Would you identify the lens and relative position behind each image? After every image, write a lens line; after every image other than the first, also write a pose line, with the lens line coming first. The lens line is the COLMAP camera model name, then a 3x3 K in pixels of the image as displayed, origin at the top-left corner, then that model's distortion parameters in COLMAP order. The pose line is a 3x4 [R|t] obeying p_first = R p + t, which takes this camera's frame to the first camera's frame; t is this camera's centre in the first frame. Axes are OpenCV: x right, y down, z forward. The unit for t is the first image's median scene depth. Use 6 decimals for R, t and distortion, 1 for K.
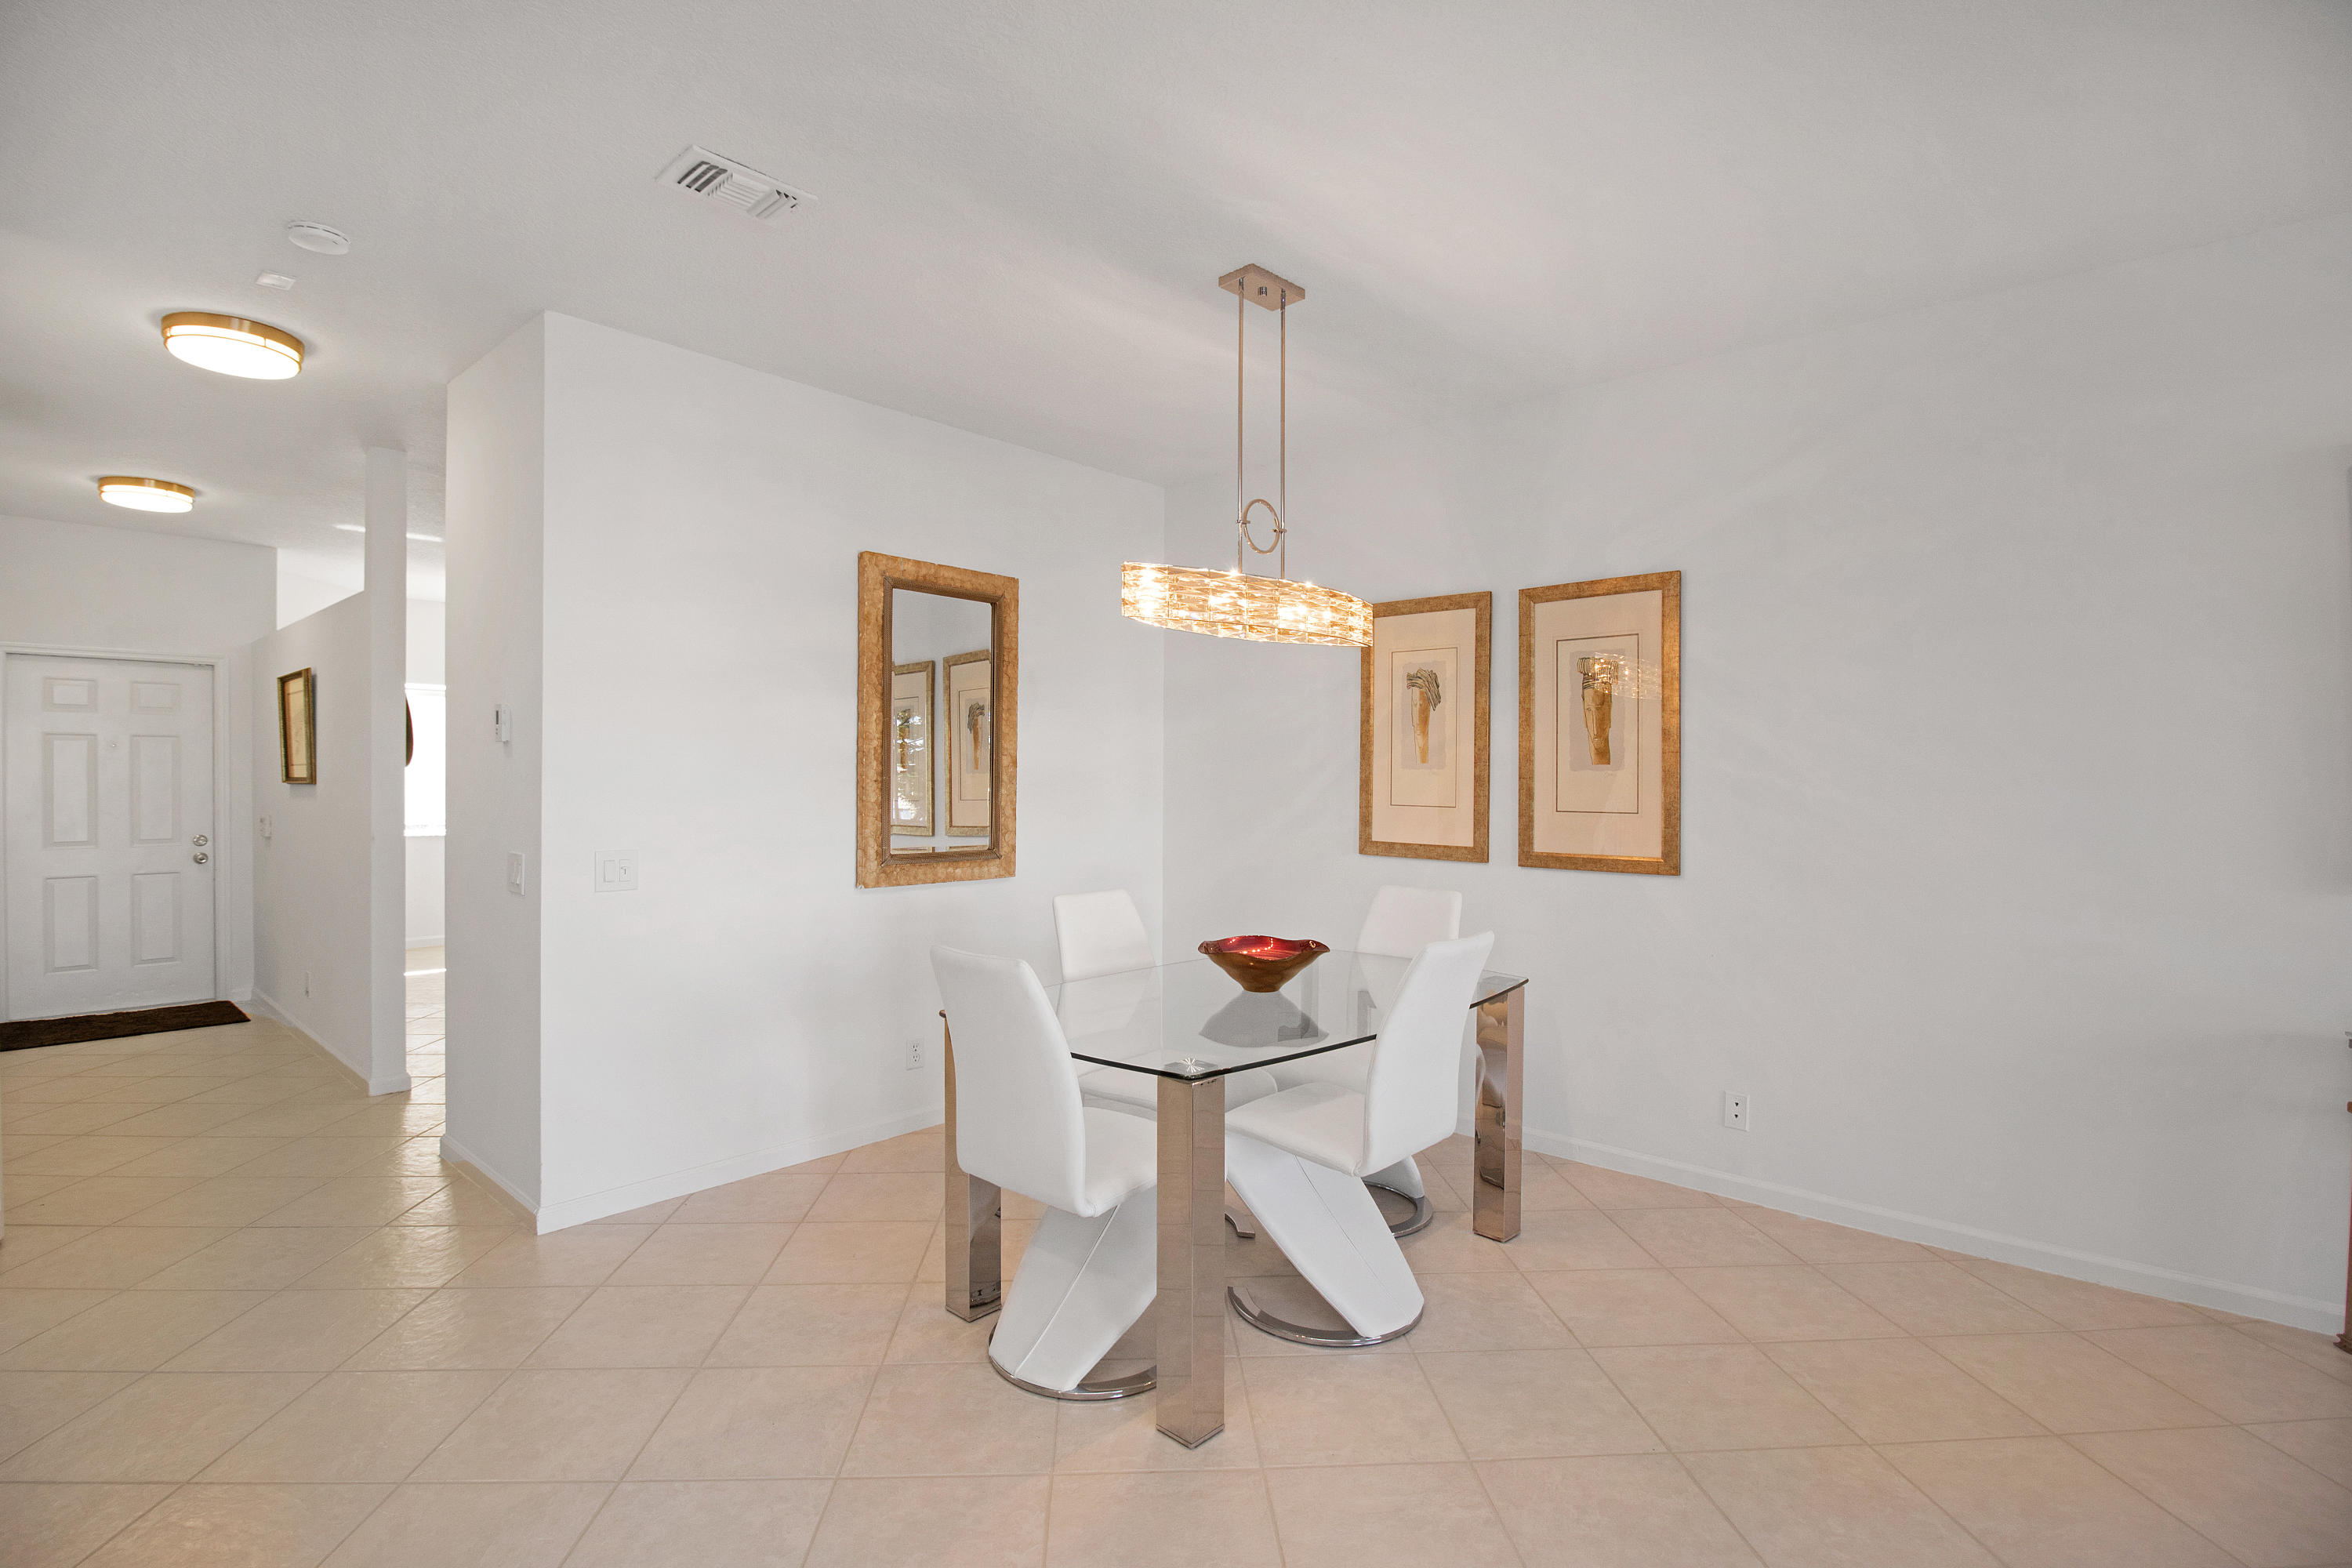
lens RADIAL K [[1092.5, 0, 1165.0], [0, 1092.5, 779.0], [0, 0, 1]] dist [0.002375, -0.014193]
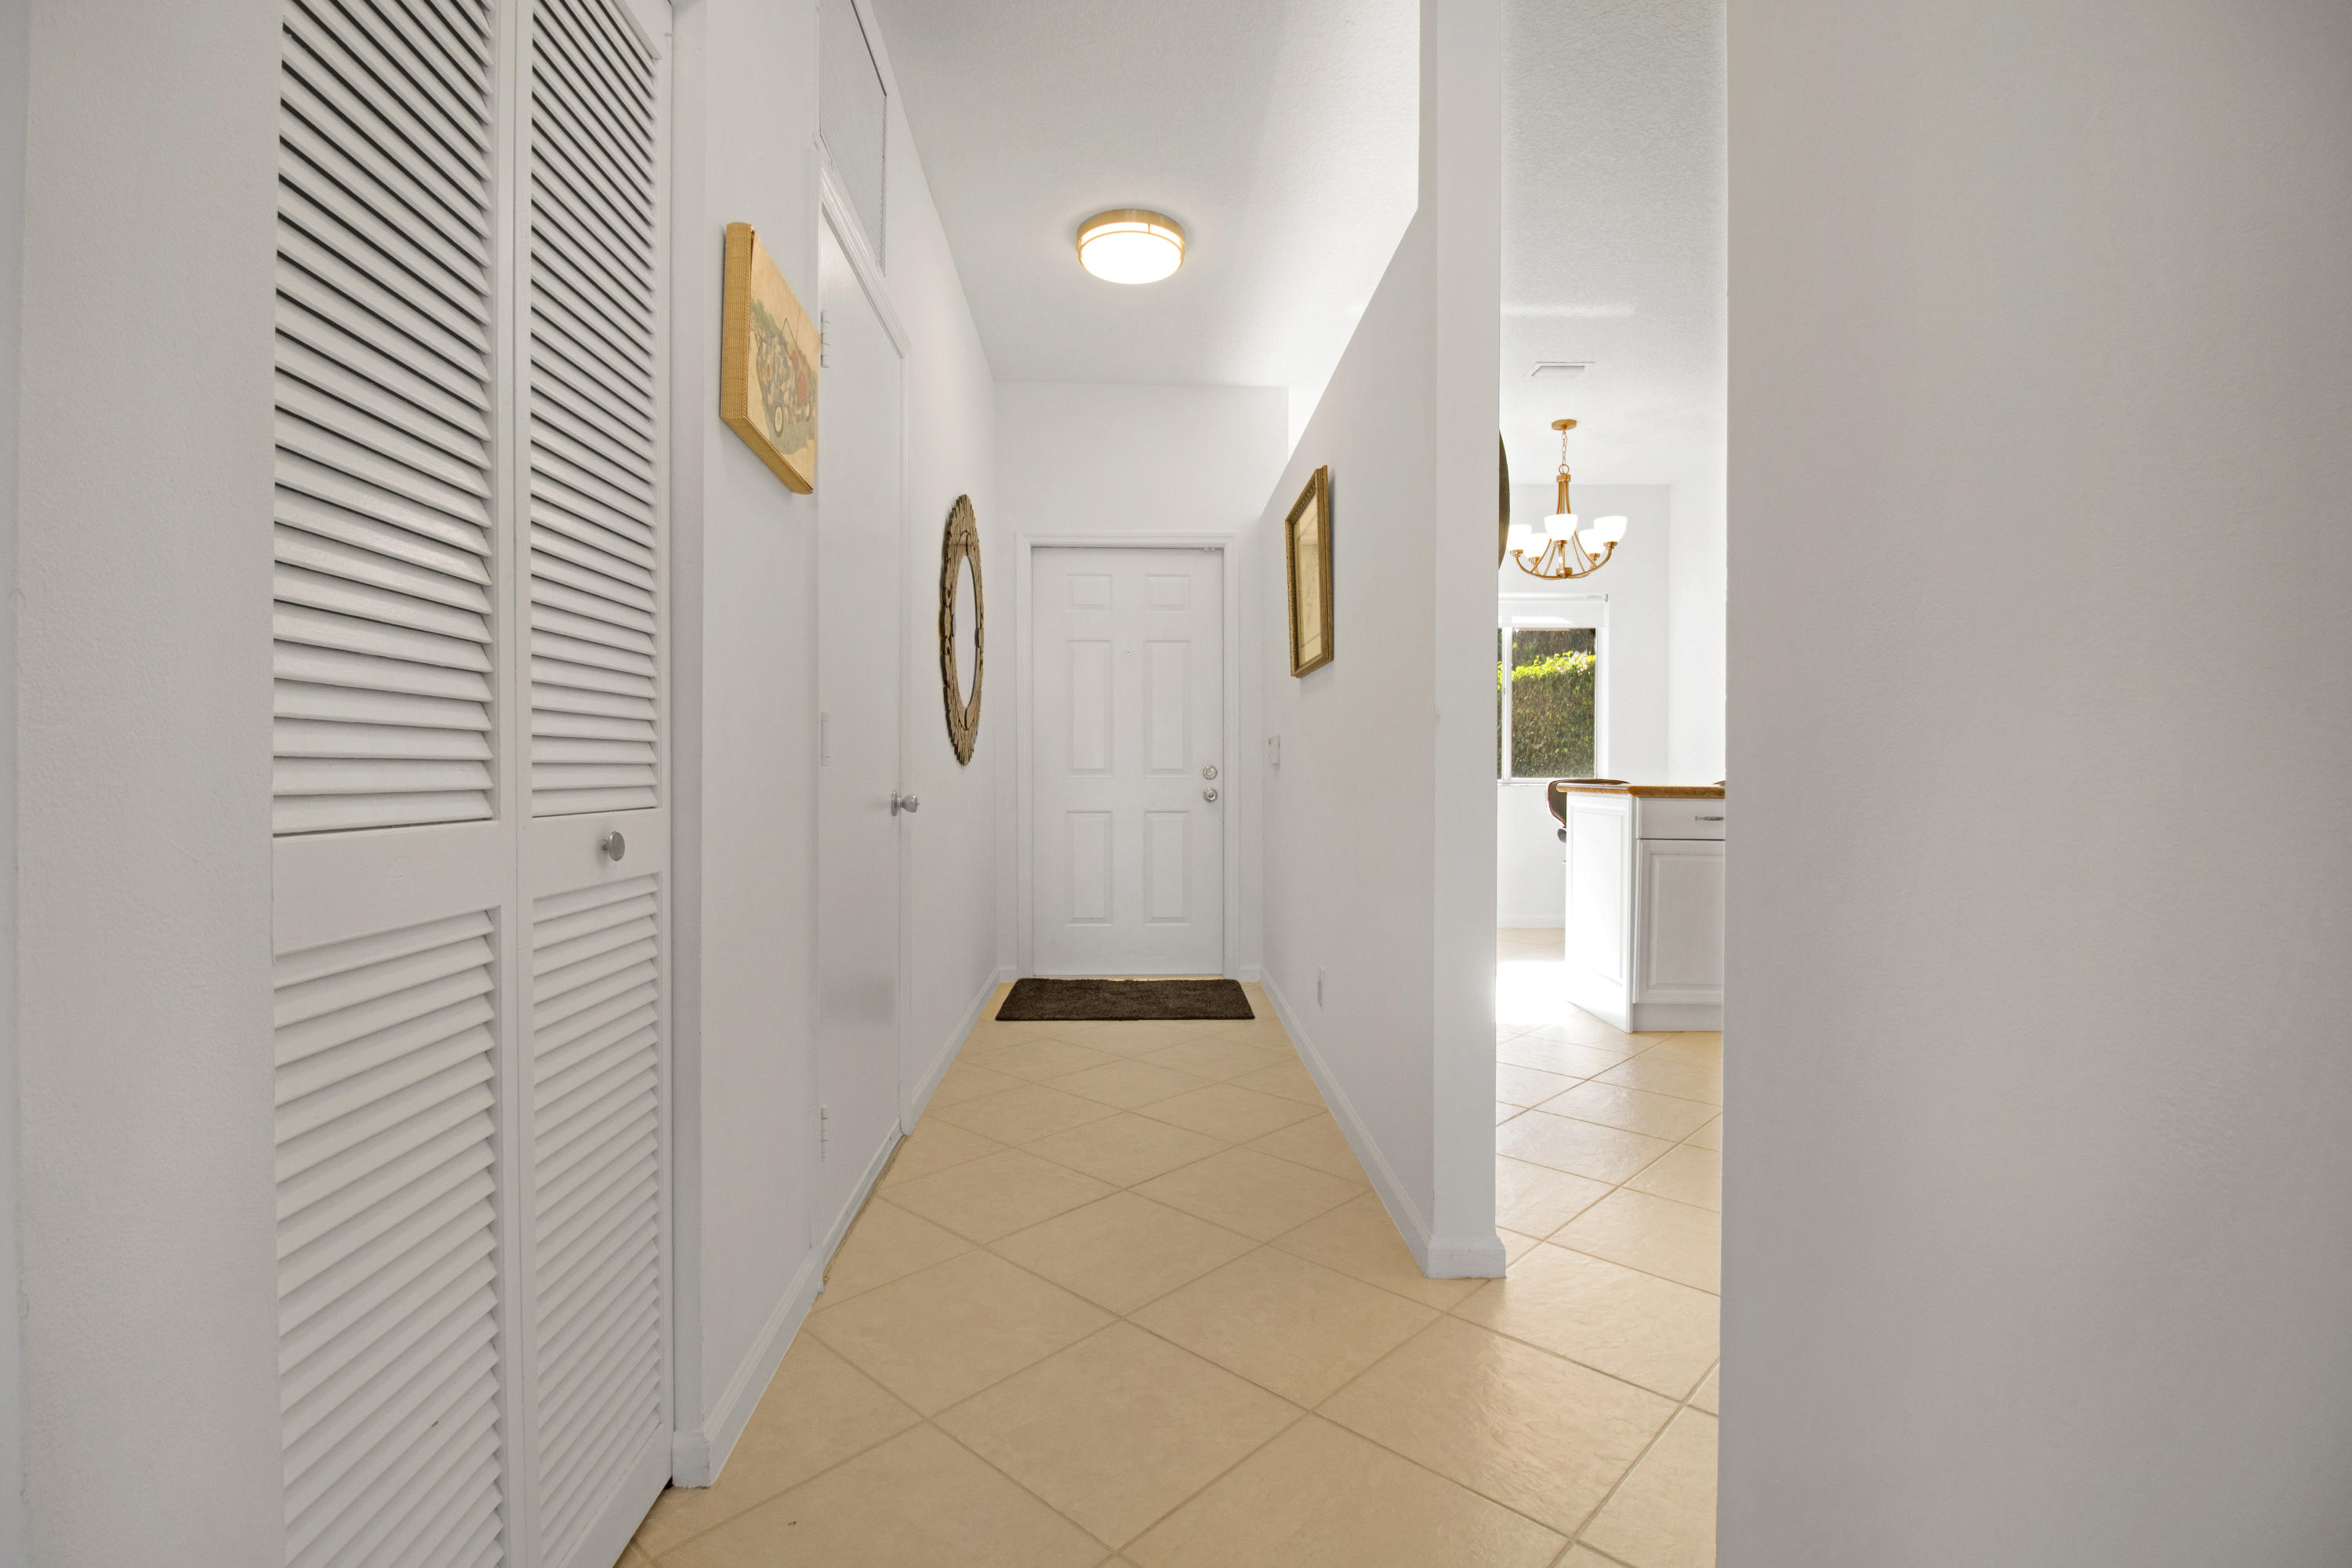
lens RADIAL K [[1101.5, 0, 1166.5], [0, 1101.5, 774.0], [0, 0, 1]] dist [0.000479, -0.012714]
pose [[0.693746, 0.004371, -0.720207, -0.353512], [-0.001719, 0.999989, 0.004413, 0.057489], [0.720218, -0.001824, 0.693745, 0.445686]]
